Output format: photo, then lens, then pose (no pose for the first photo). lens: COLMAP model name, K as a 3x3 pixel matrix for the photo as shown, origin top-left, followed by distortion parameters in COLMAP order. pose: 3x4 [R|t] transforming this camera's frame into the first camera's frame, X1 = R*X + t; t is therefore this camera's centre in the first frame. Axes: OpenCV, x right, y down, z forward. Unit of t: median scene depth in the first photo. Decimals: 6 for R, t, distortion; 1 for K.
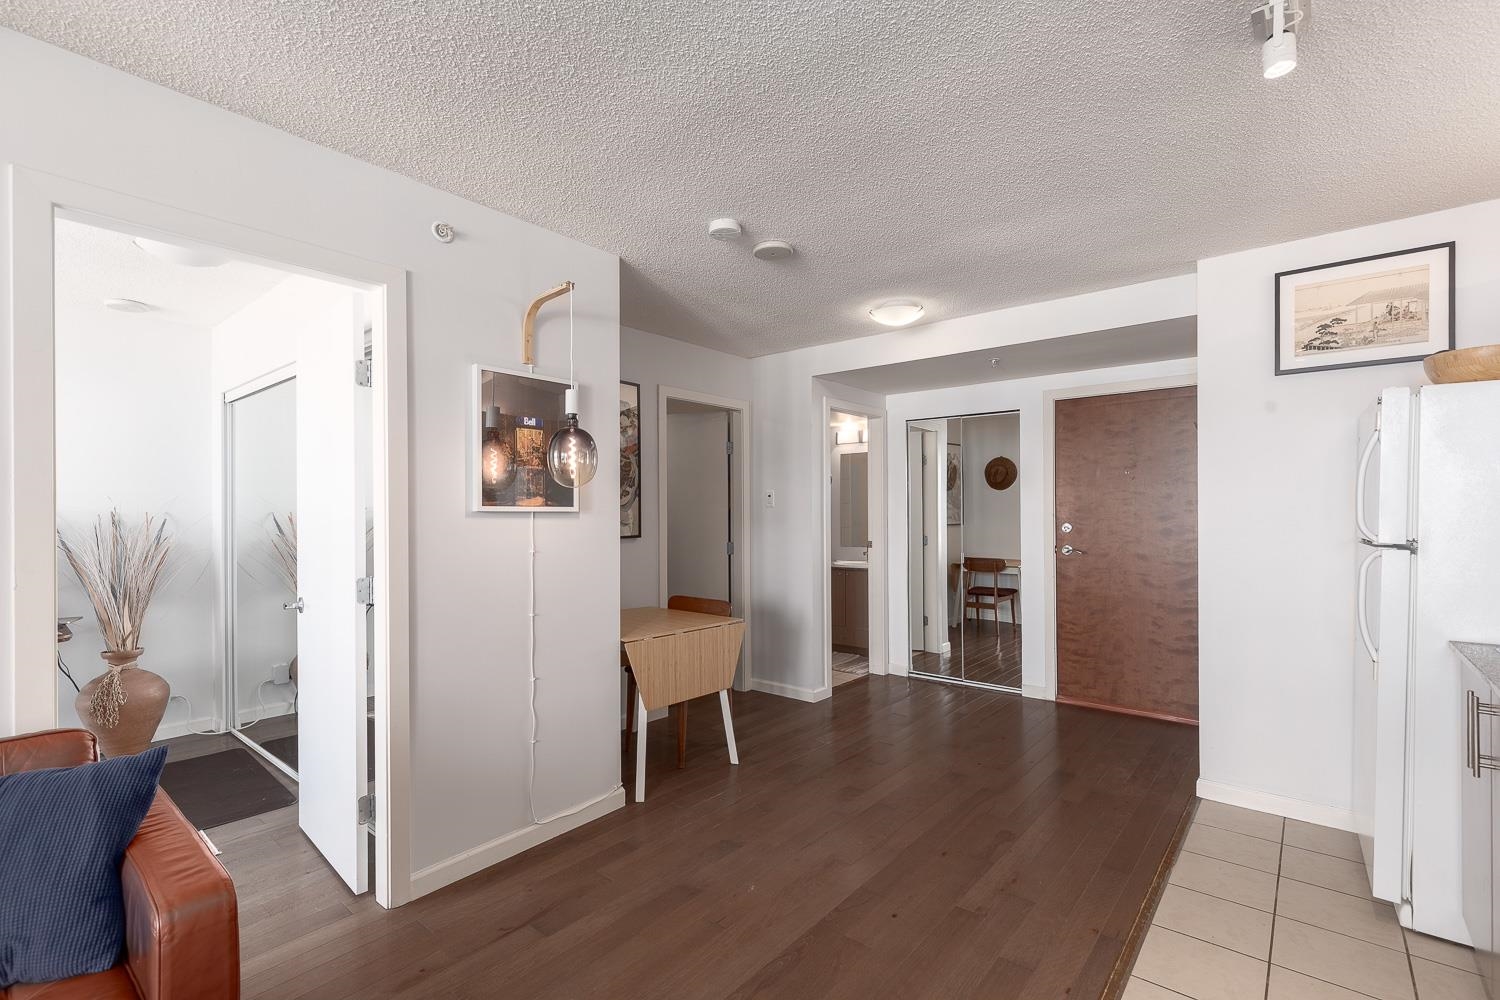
lens RADIAL K [[677.7, 0, 752.1], [0, 677.7, 517.4], [0, 0, 1]] dist [0.005829, -0.002646]
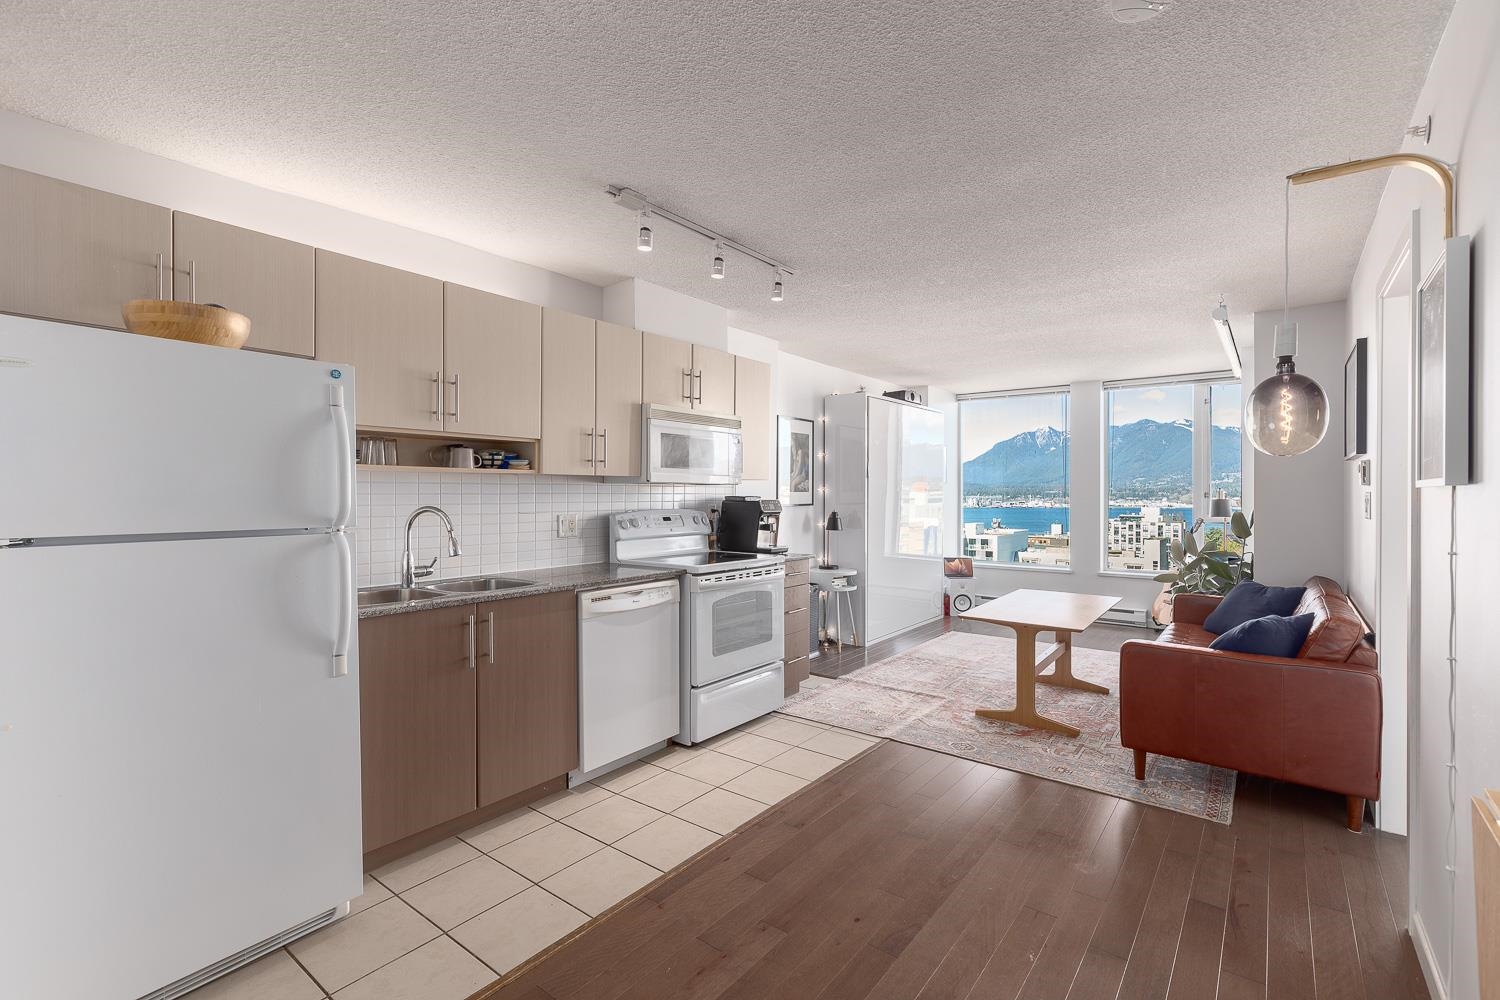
lens RADIAL K [[677.7, 0, 748.5], [0, 677.7, 500.0], [0, 0, 1]] dist [0.005829, -0.002646]
pose [[-0.999504, 0.002085, -0.031425, 0.256753], [0.001672, 0.999912, 0.013169, -0.006819], [0.031449, 0.013109, -0.999419, 1.275014]]
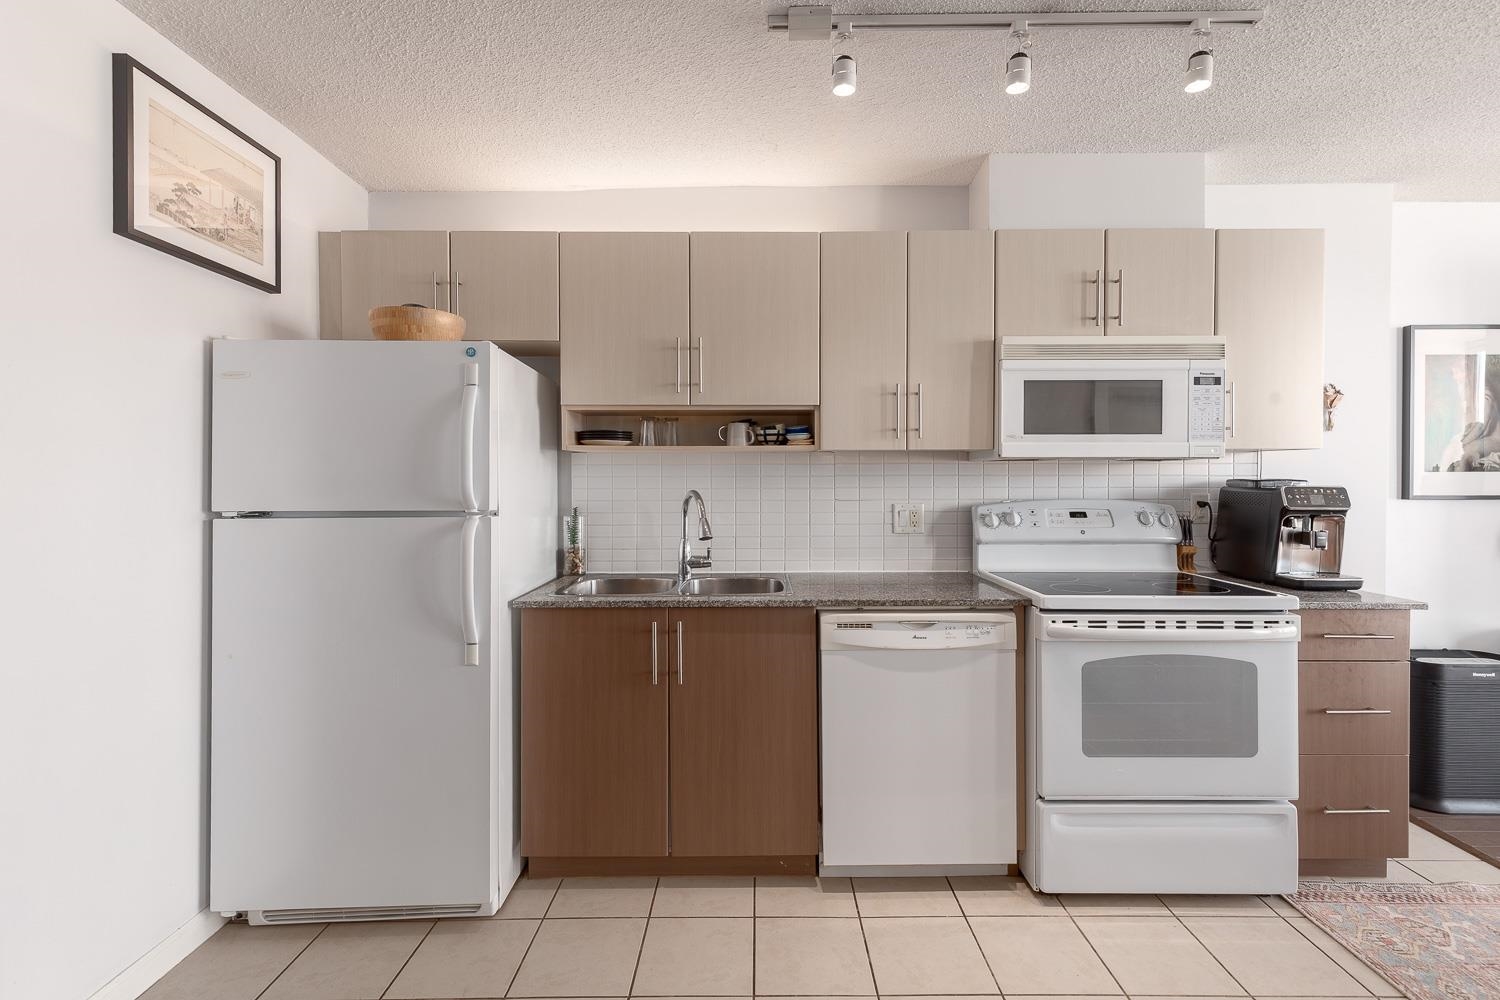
lens RADIAL K [[677.7, 0, 761.6], [0, 677.7, 484.2], [0, 0, 1]] dist [0.005829, -0.002646]
pose [[-0.637420, -0.003434, 0.770509, -0.005971], [0.006152, 0.999936, 0.009546, -0.002071], [-0.770492, 0.010825, -0.637357, 0.834048]]
